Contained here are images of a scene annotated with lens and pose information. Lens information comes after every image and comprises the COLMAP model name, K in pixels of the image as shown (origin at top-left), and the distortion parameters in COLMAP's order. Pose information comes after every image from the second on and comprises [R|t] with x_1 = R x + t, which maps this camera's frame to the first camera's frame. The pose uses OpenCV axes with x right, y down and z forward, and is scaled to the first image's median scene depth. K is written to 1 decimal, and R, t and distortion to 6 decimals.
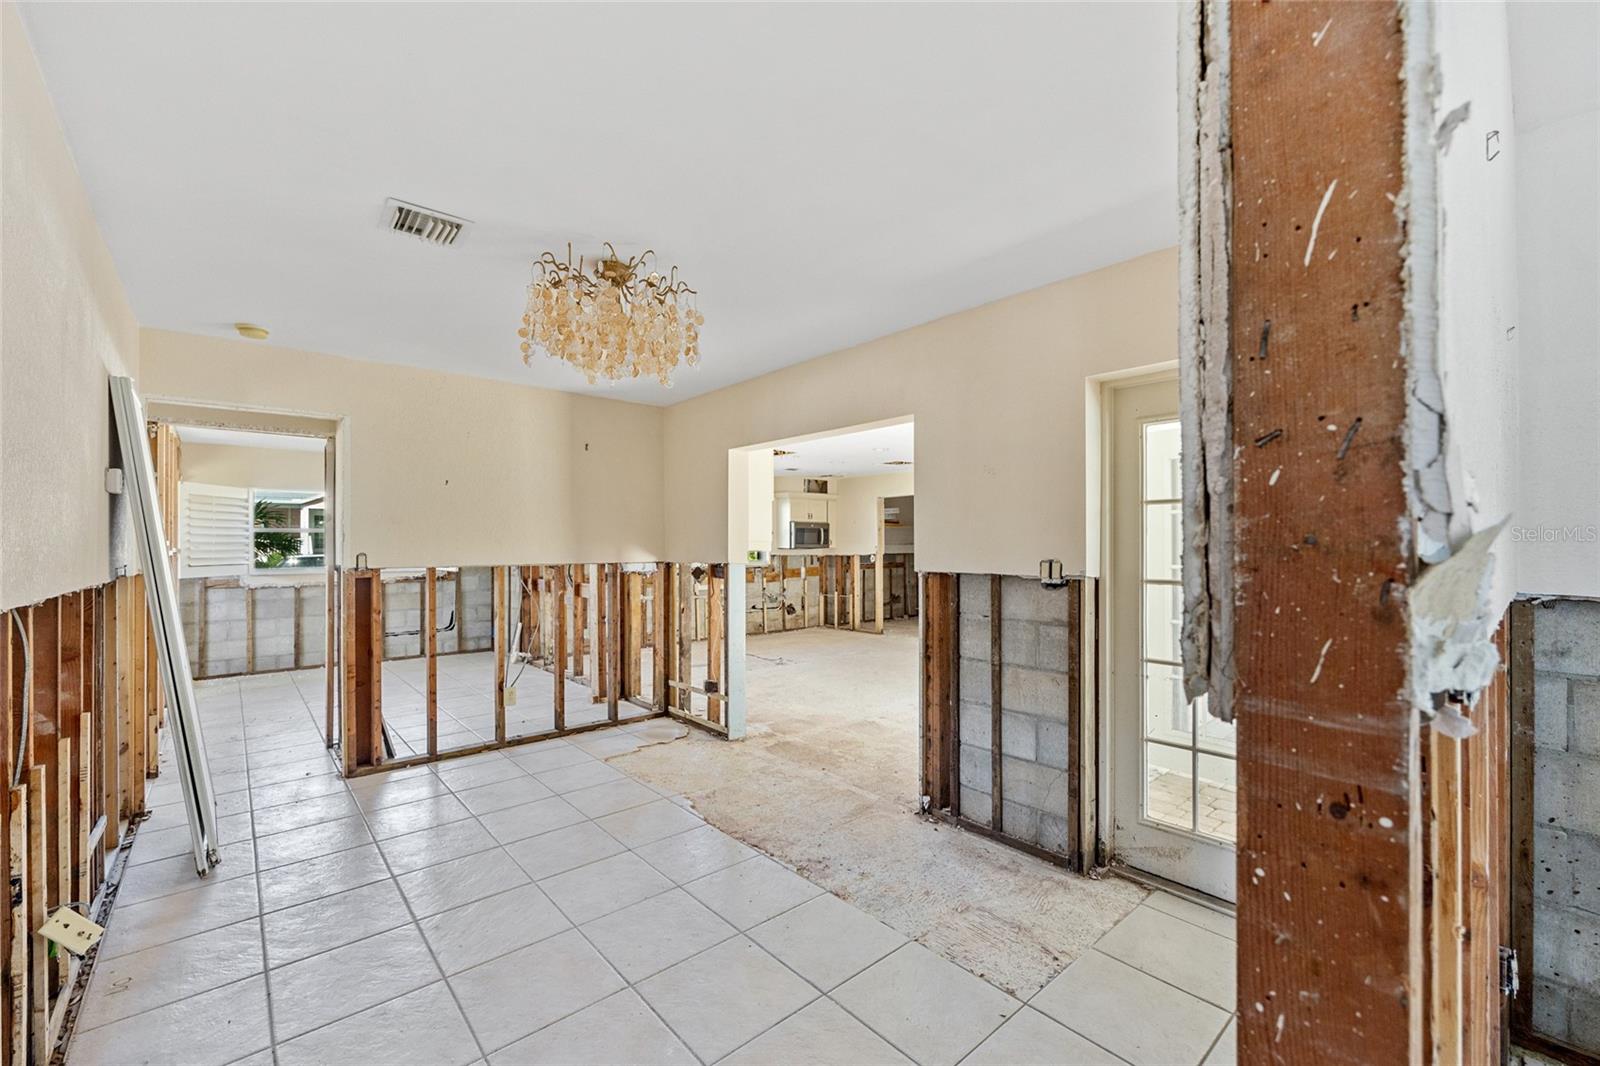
lens RADIAL K [[645.2, 0, 799.5], [0, 645.2, 547.0], [0, 0, 1]] dist [0.000021, -0.000074]
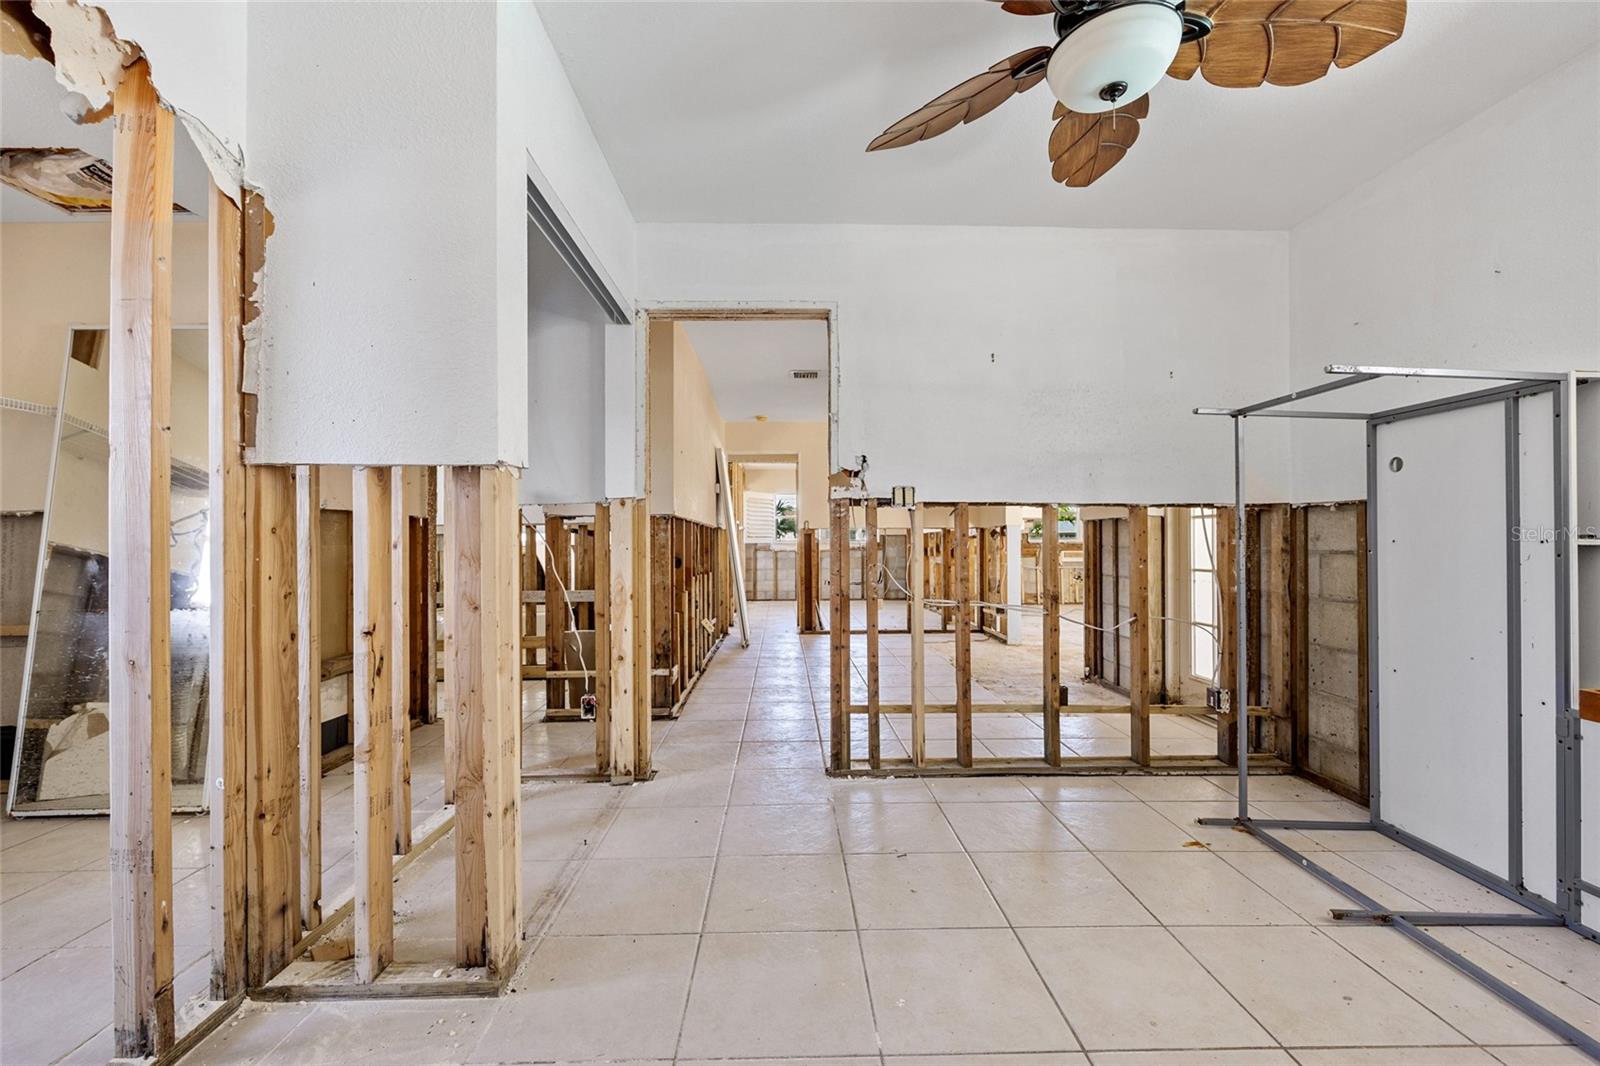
lens RADIAL K [[645.2, 0, 808.9], [0, 645.2, 535.3], [0, 0, 1]] dist [0.000021, -0.000074]
pose [[0.774547, -0.013204, -0.632378, 0.528296], [0.006897, 0.999899, -0.012431, 0.072818], [0.632478, 0.005267, 0.774560, -0.476744]]
